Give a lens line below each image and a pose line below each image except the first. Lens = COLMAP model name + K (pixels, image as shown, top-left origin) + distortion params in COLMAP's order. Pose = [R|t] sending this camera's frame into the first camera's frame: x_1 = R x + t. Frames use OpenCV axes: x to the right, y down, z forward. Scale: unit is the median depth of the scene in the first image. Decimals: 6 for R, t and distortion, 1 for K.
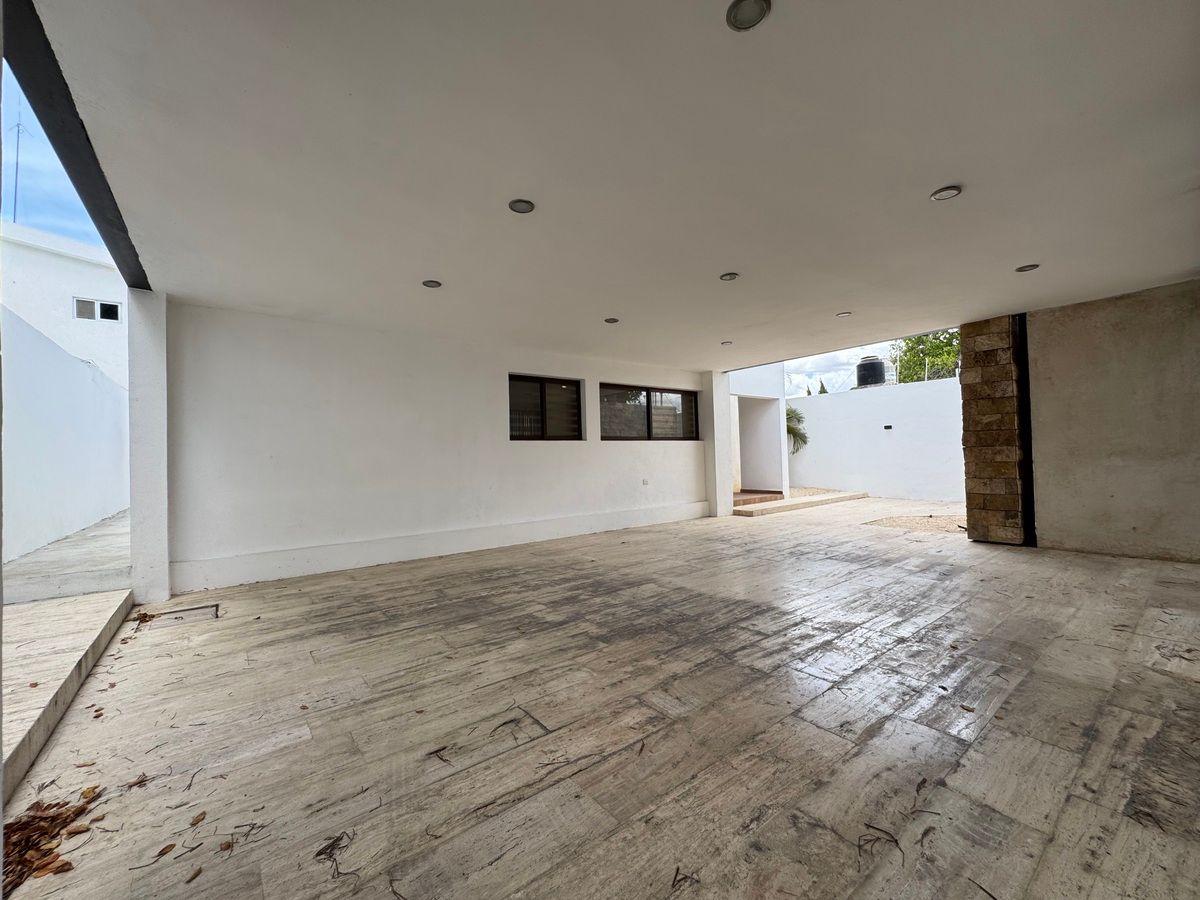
lens RADIAL K [[481.9, 0, 599.2], [0, 481.9, 448.3], [0, 0, 1]] dist [-0.000072, 0.000286]
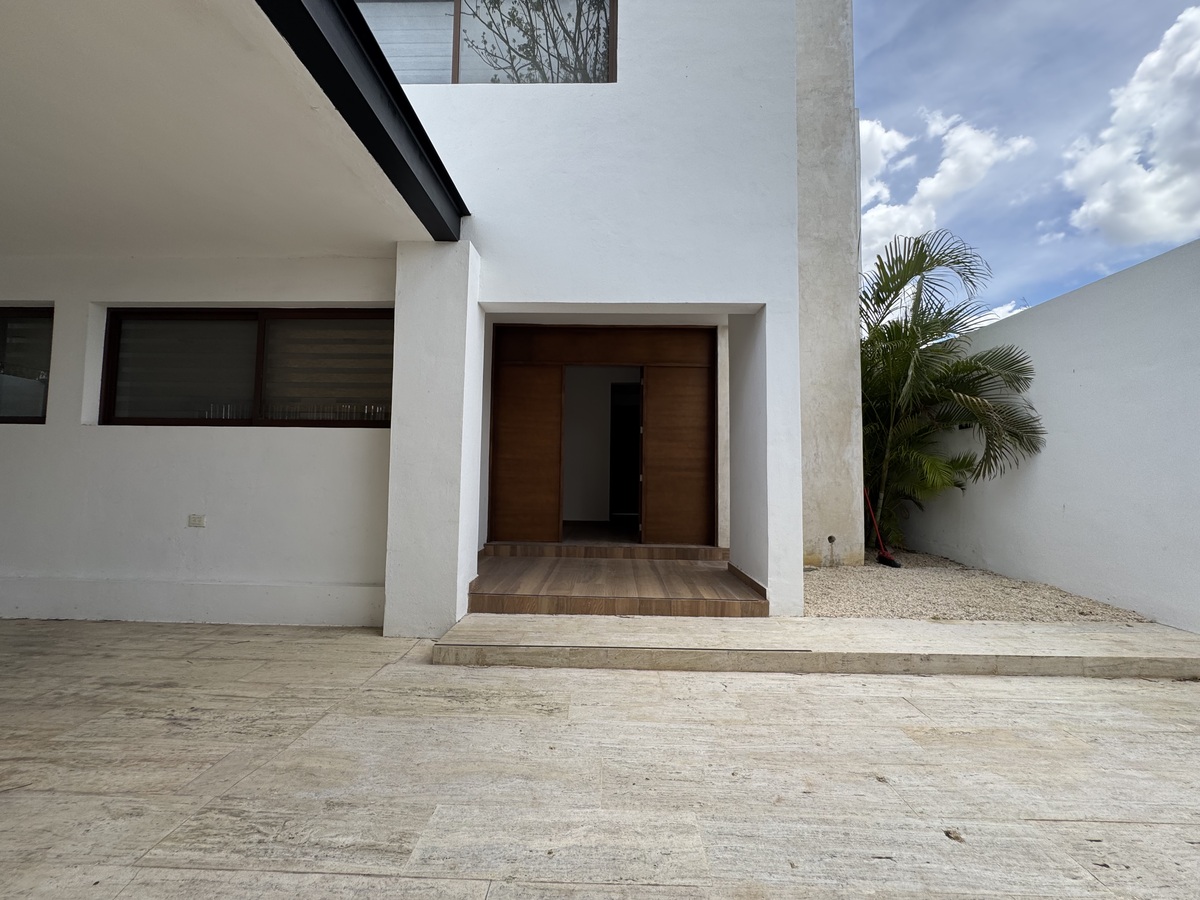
lens RADIAL K [[481.9, 0, 600.2], [0, 481.9, 447.3], [0, 0, 1]] dist [-0.000072, 0.000286]
pose [[0.772768, 0.036431, -0.633643, 0.643660], [-0.024330, 0.999318, 0.027784, -0.018774], [0.634223, -0.006055, 0.773127, 0.869252]]
